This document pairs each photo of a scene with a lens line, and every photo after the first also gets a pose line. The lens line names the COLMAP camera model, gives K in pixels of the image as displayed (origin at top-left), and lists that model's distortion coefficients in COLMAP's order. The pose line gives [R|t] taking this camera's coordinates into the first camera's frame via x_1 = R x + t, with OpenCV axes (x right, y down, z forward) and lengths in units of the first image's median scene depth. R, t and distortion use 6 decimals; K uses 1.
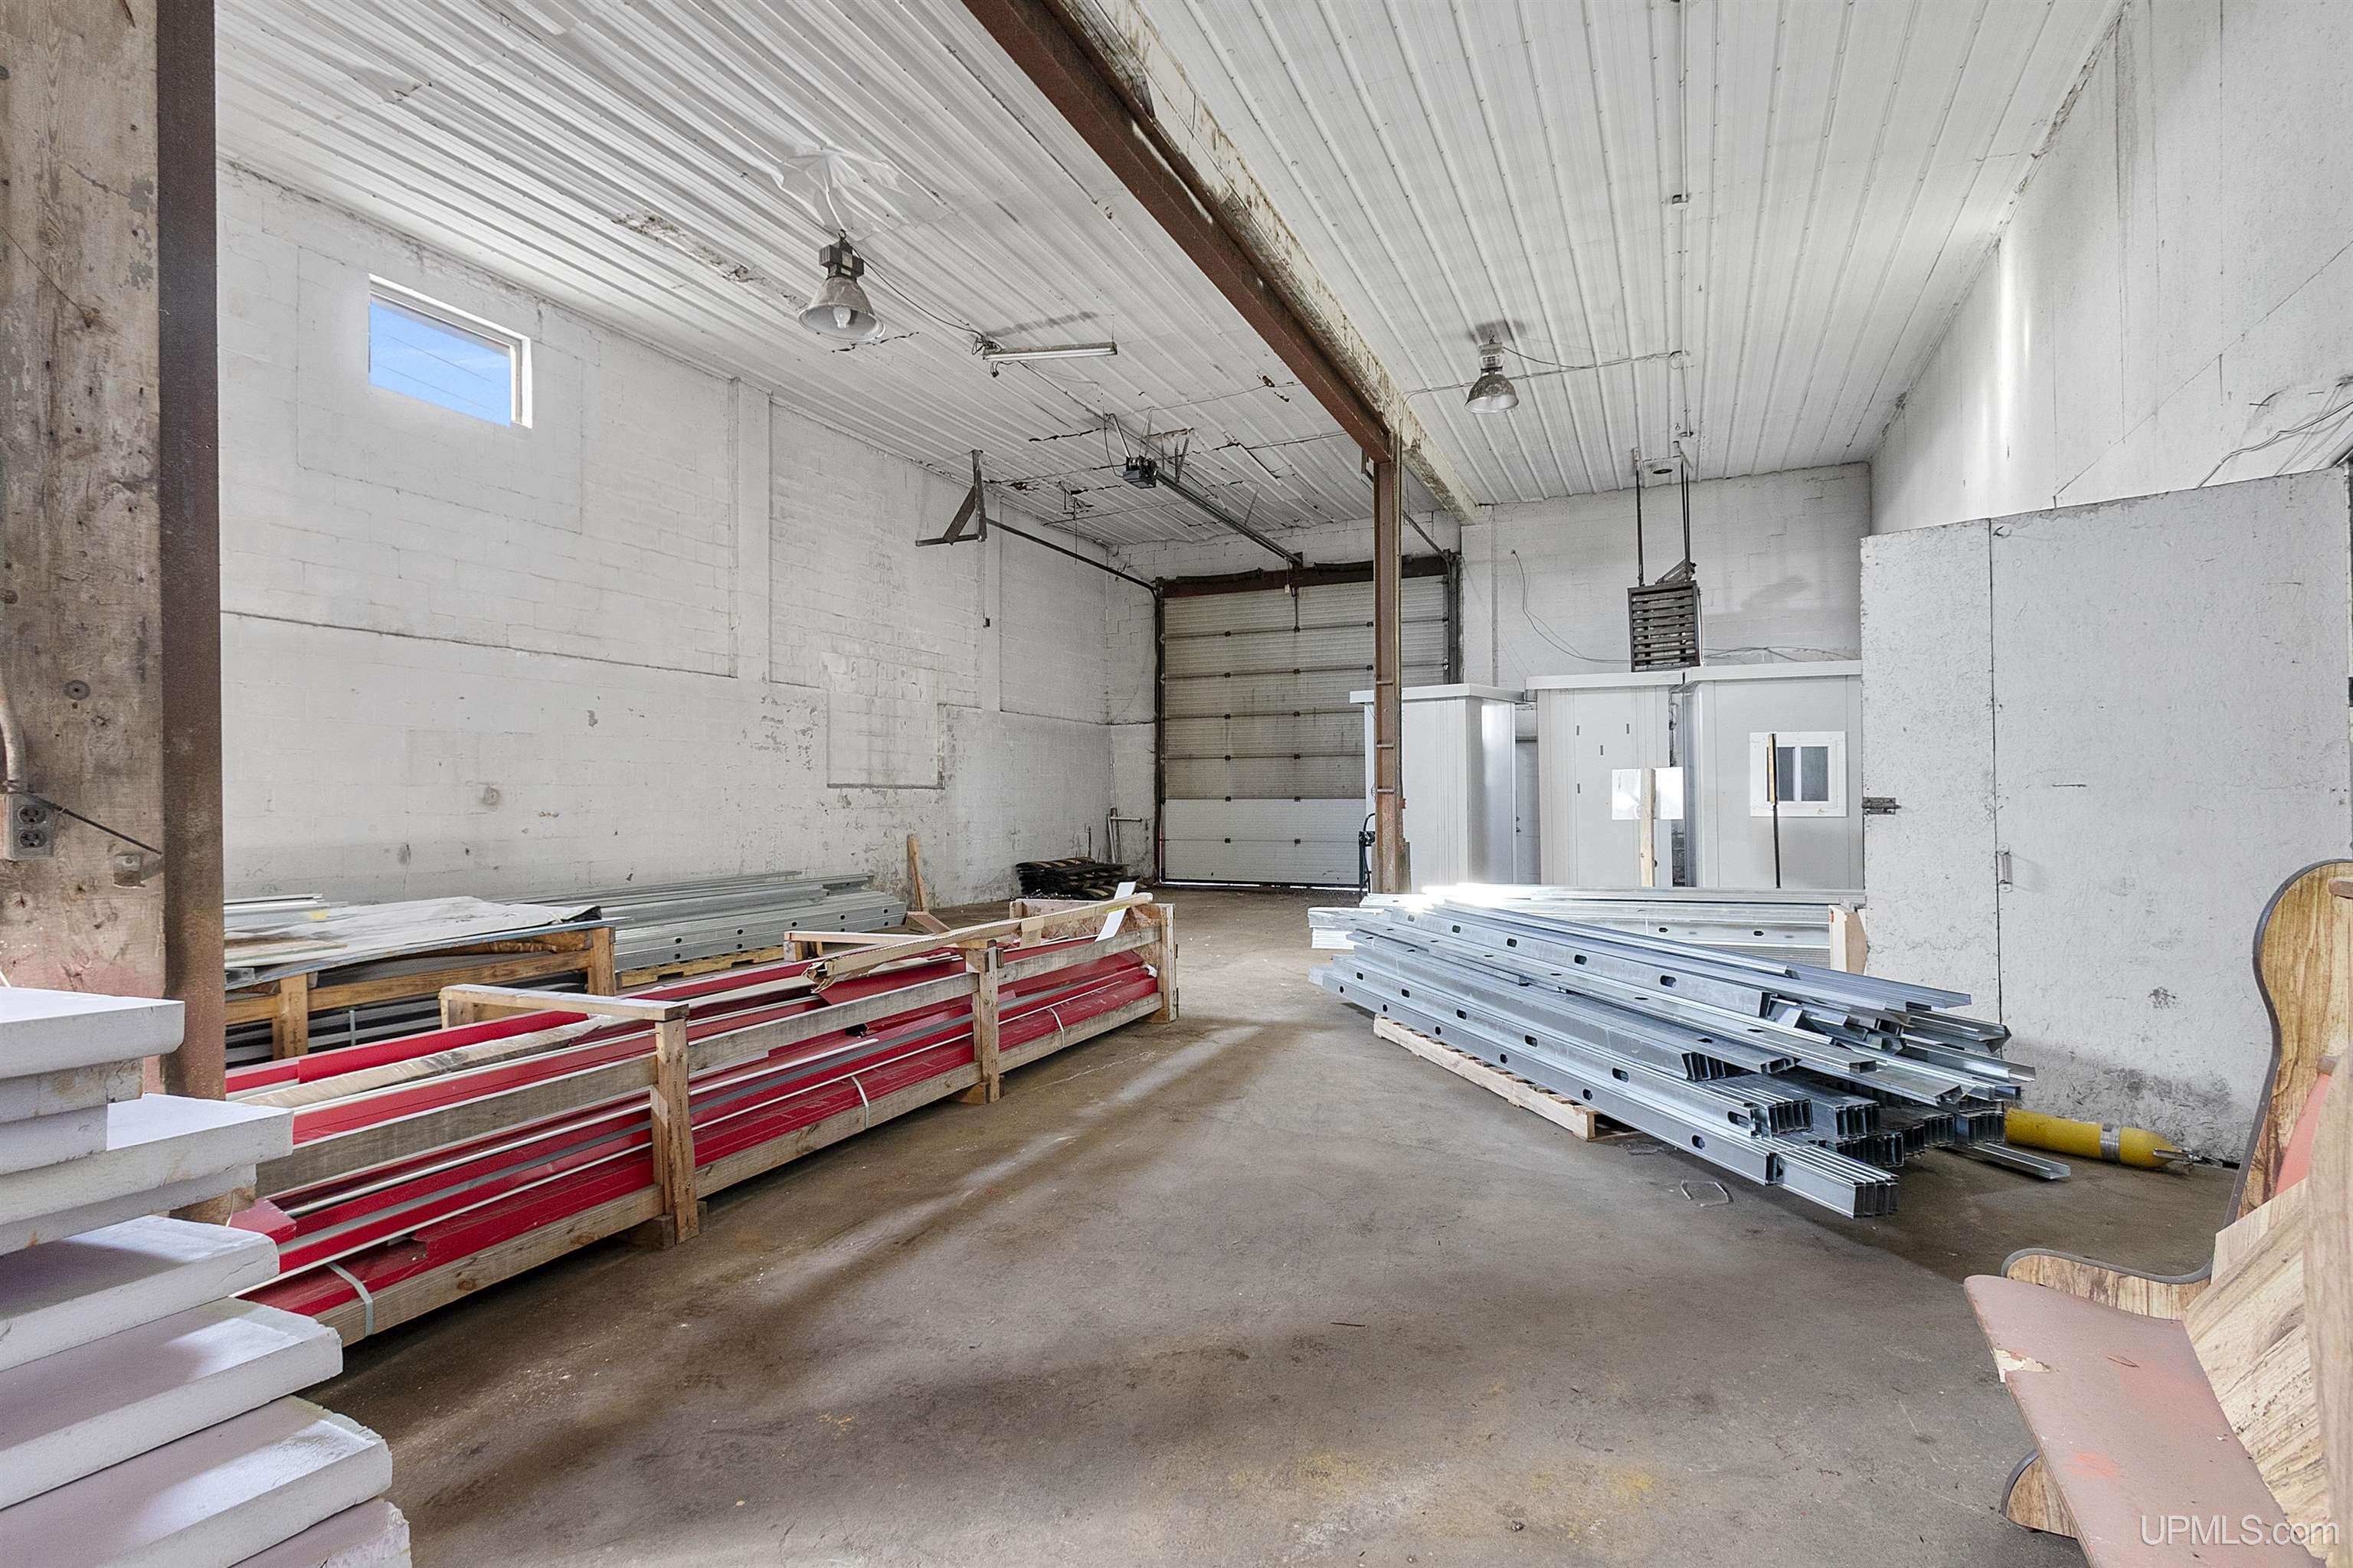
lens RADIAL K [[1128.3, 0, 1176.3], [0, 1128.3, 792.1], [0, 0, 1]] dist [-0.000285, -0.000357]
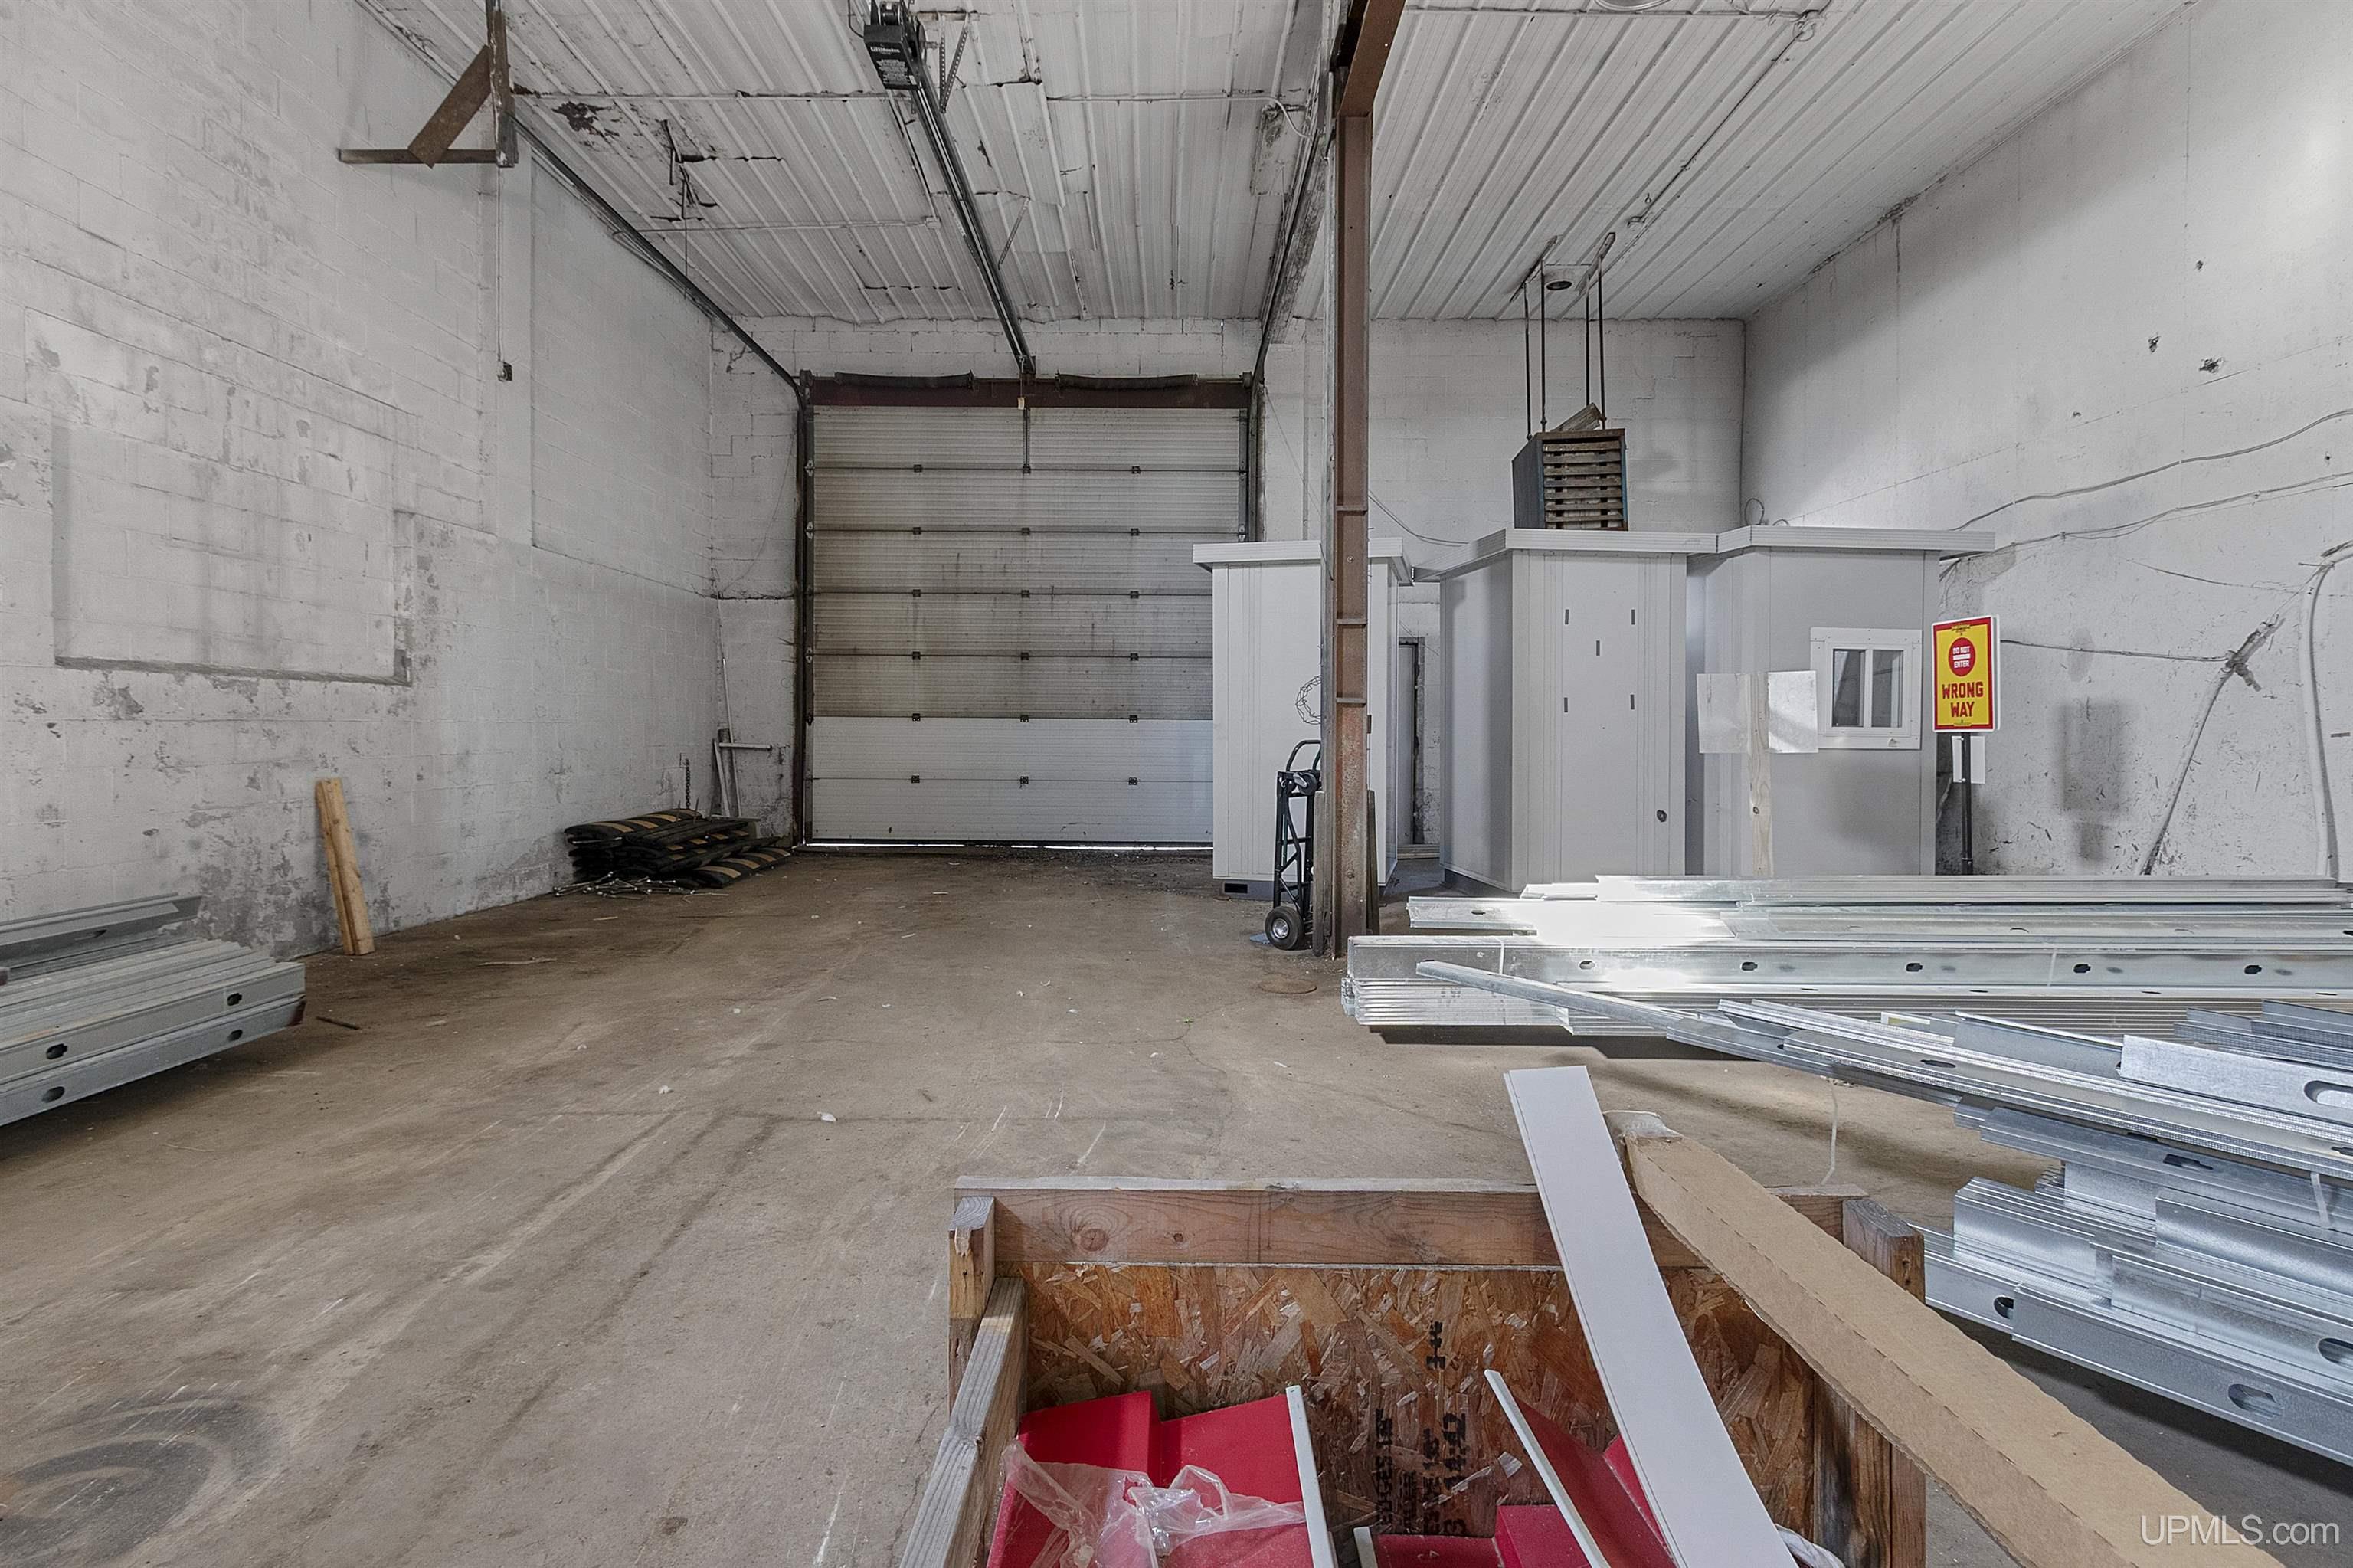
lens RADIAL K [[1128.3, 0, 1205.9], [0, 1128.3, 746.3], [0, 0, 1]] dist [-0.000285, -0.000357]
pose [[0.911893, 0.002768, 0.410420, -0.084466], [-0.012837, 0.999680, 0.021779, 0.007952], [-0.410228, -0.025128, 0.911637, 0.378463]]
